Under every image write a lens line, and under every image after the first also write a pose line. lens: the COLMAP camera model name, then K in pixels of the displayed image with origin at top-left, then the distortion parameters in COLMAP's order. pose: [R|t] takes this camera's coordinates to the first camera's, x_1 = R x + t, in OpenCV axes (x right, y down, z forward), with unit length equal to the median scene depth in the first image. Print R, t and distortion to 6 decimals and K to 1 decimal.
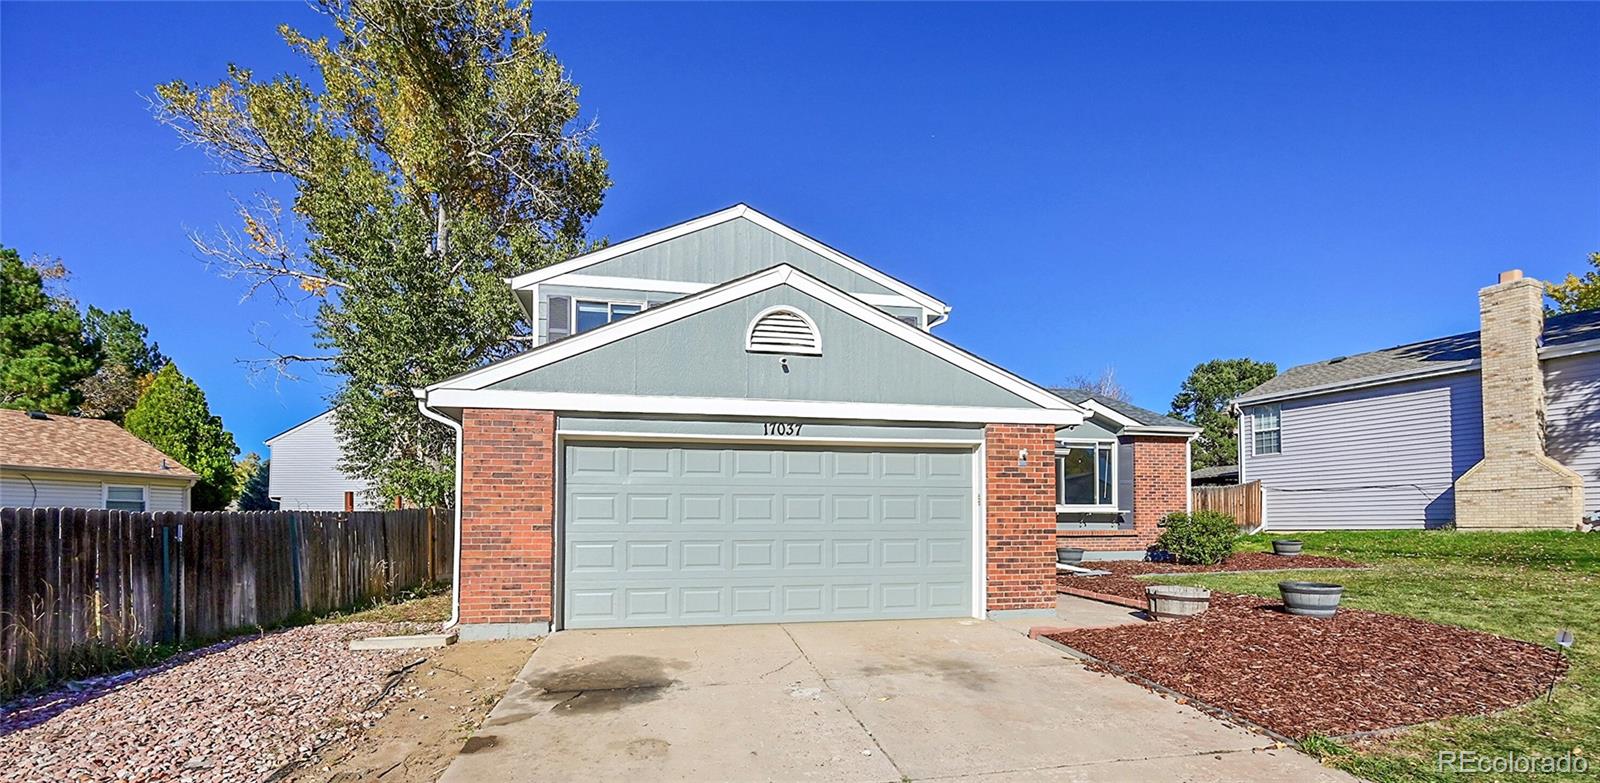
lens RADIAL K [[640.0, 0, 799.3], [0, 640.0, 533.8], [0, 0, 1]] dist [-0.000106, 0.000205]
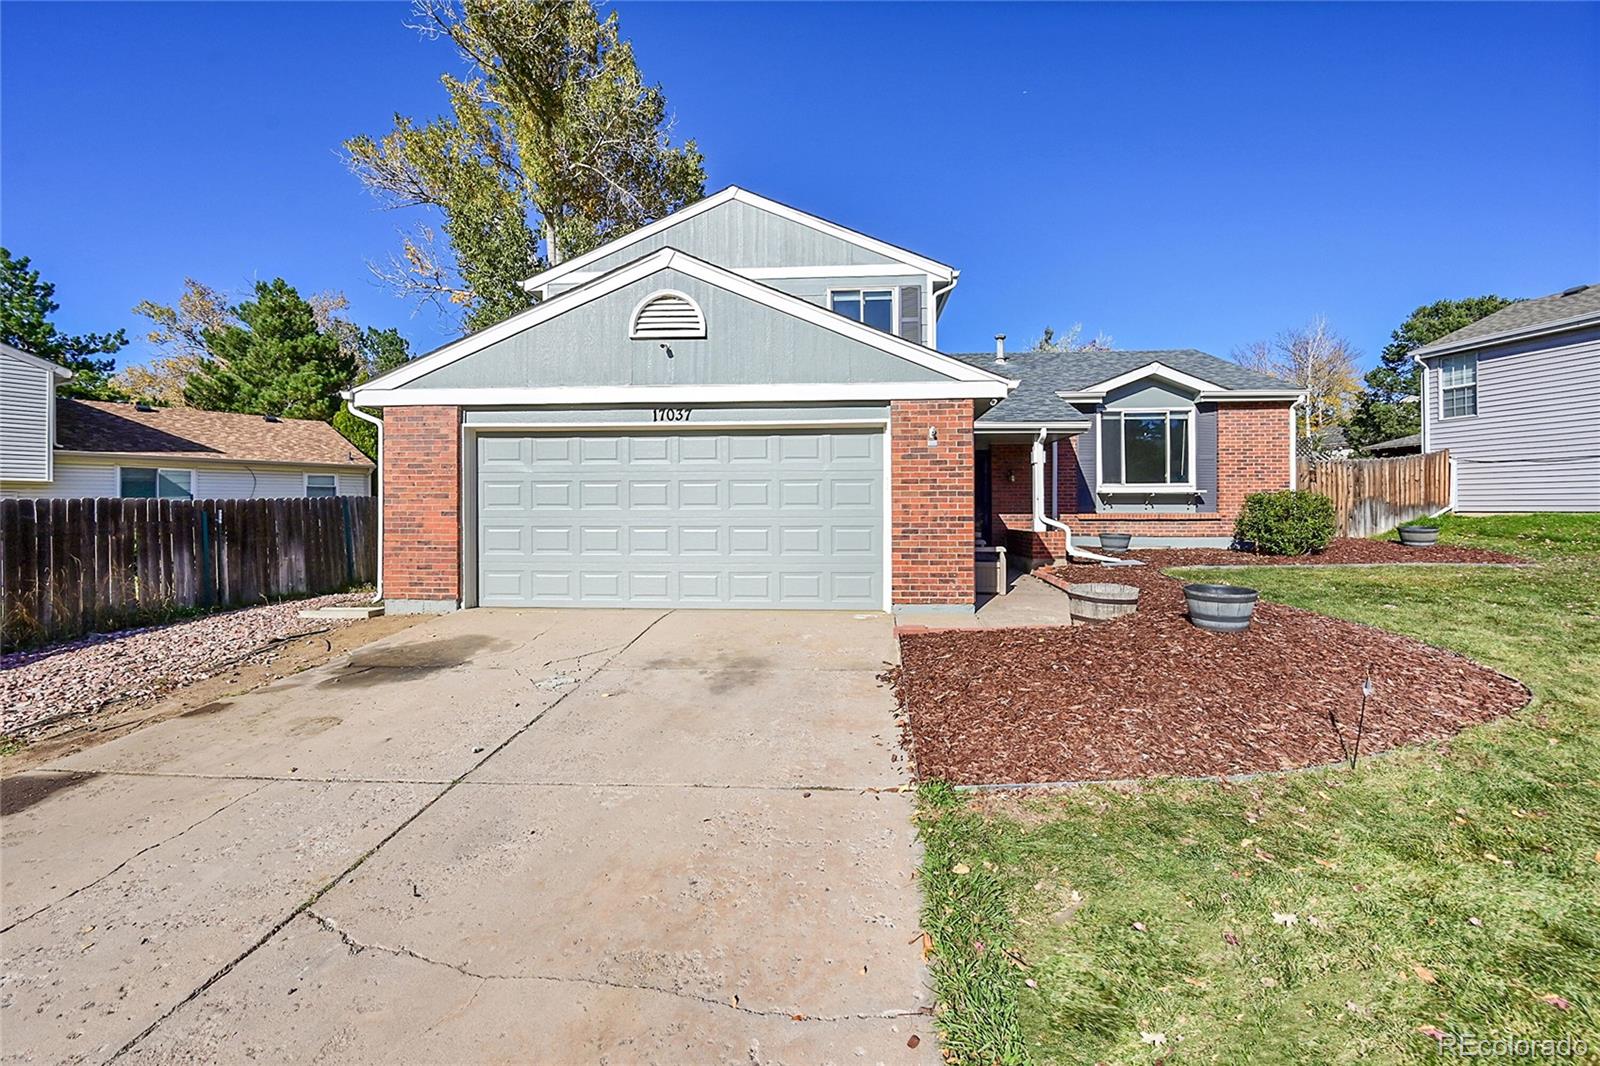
lens RADIAL K [[634.3, 0, 802.0], [0, 634.3, 526.9], [0, 0, 1]] dist [0.000315, 0.000182]
pose [[0.969629, 0.008696, -0.244426, 0.385015], [-0.002709, 0.999688, 0.024816, -0.013366], [0.244566, -0.023400, 0.969350, 0.083796]]
